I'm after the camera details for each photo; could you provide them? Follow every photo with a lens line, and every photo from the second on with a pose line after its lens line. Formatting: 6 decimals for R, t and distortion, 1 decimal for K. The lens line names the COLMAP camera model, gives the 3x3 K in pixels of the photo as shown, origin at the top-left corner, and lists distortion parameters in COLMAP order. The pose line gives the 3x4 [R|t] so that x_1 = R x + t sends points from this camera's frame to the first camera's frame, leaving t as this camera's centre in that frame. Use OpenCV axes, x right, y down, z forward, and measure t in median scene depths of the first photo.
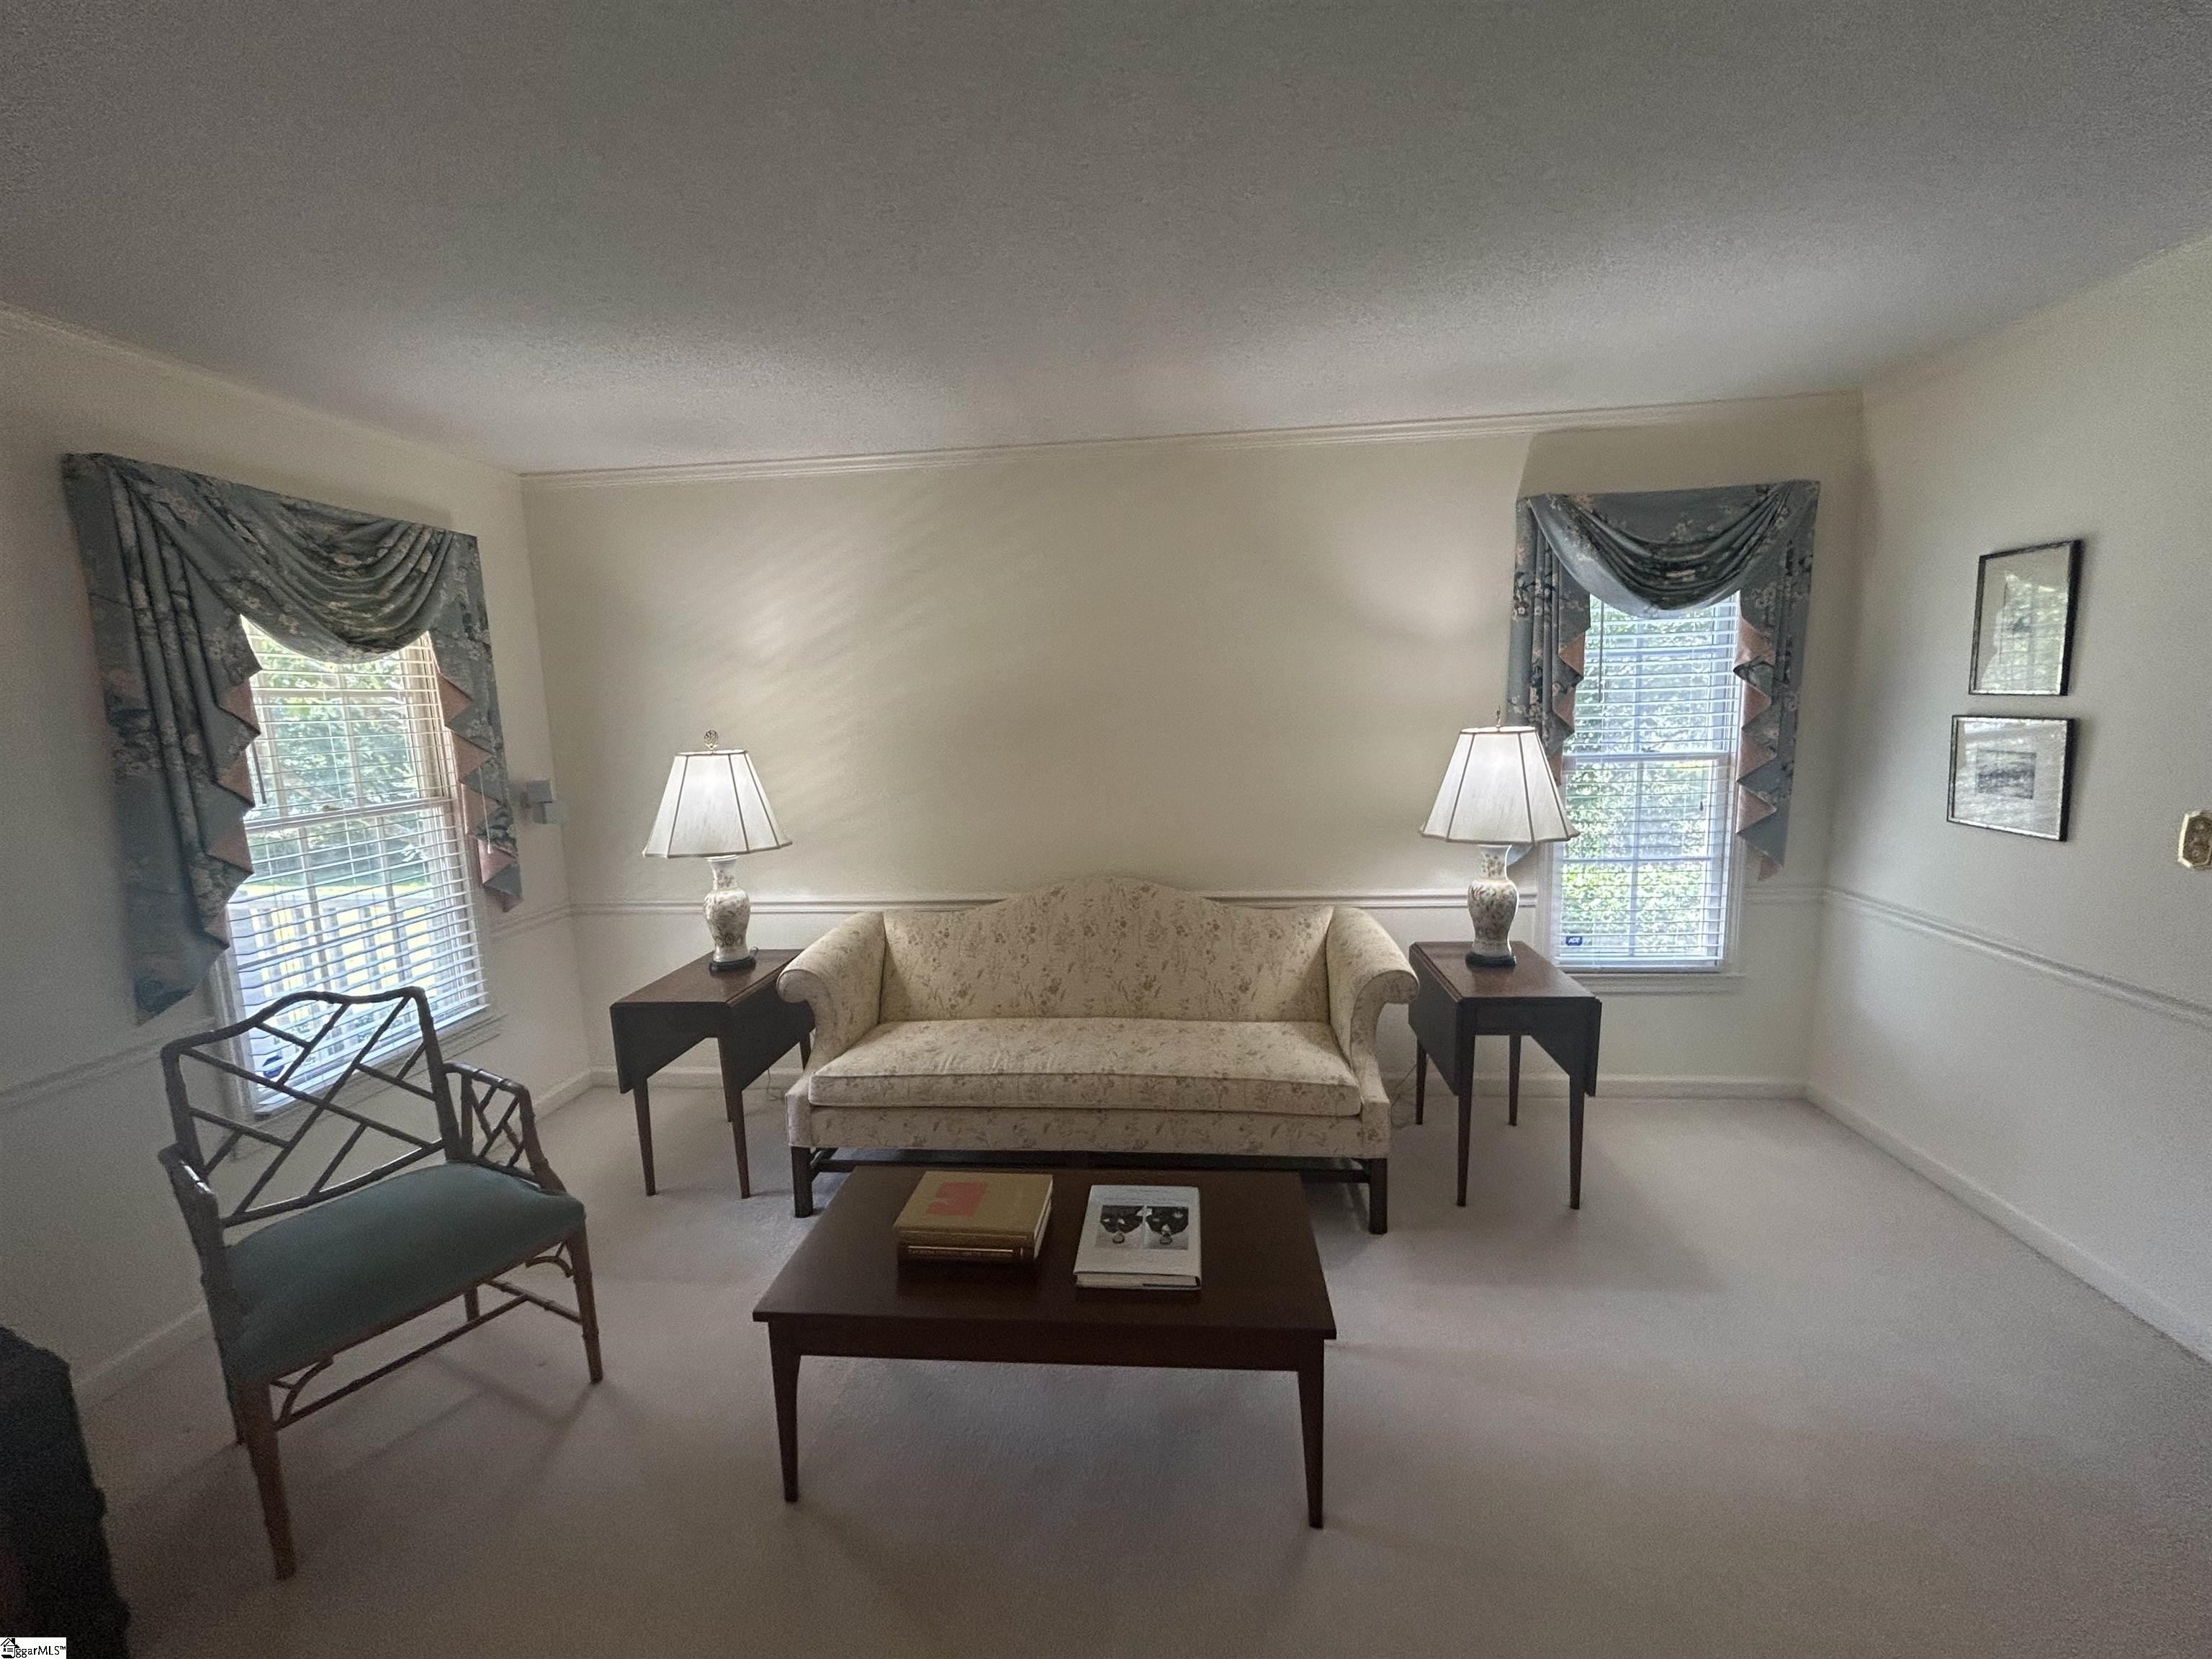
lens RADIAL K [[907.6, 0, 1114.6], [0, 907.6, 831.5], [0, 0, 1]] dist [-0.000244, -0.000501]
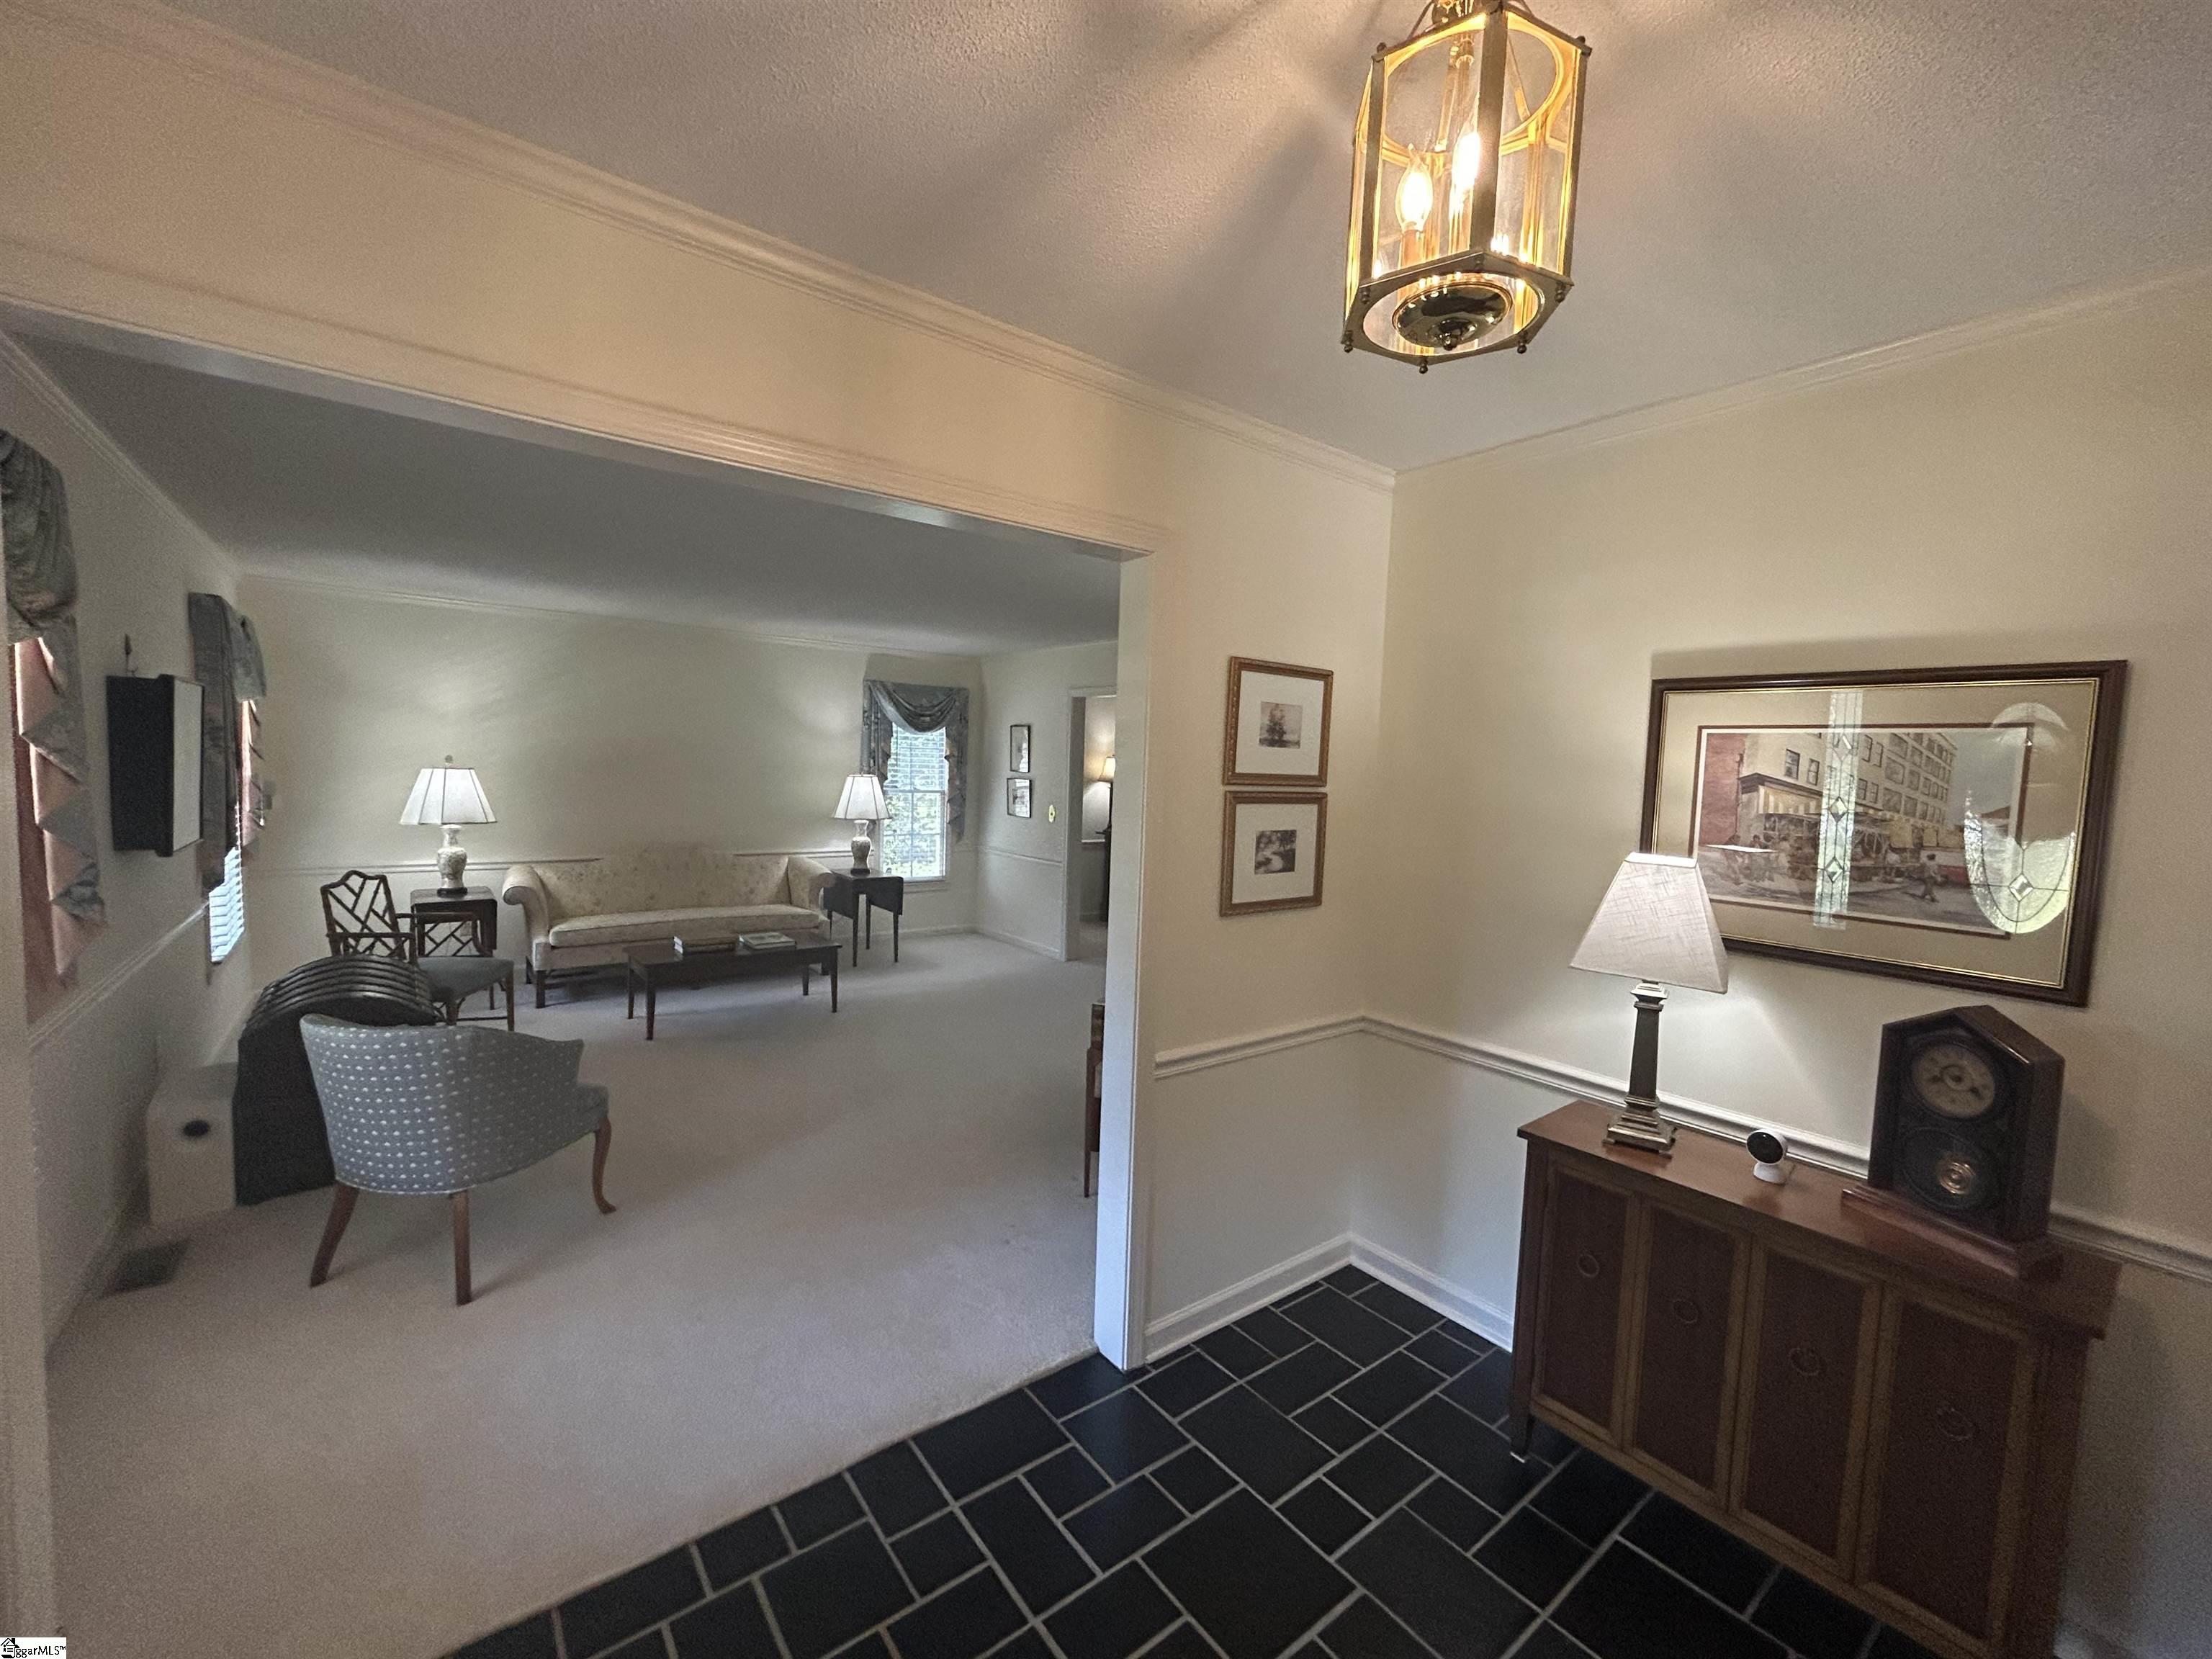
lens RADIAL K [[893.9, 0, 1107.0], [0, 893.9, 827.3], [0, 0, 1]] dist [-0.000443, -0.000140]
pose [[0.730373, 0.008431, 0.682997, -0.693405], [0.042425, 0.997433, -0.057681, 0.181764], [-0.681730, 0.071105, 0.728140, -1.121318]]
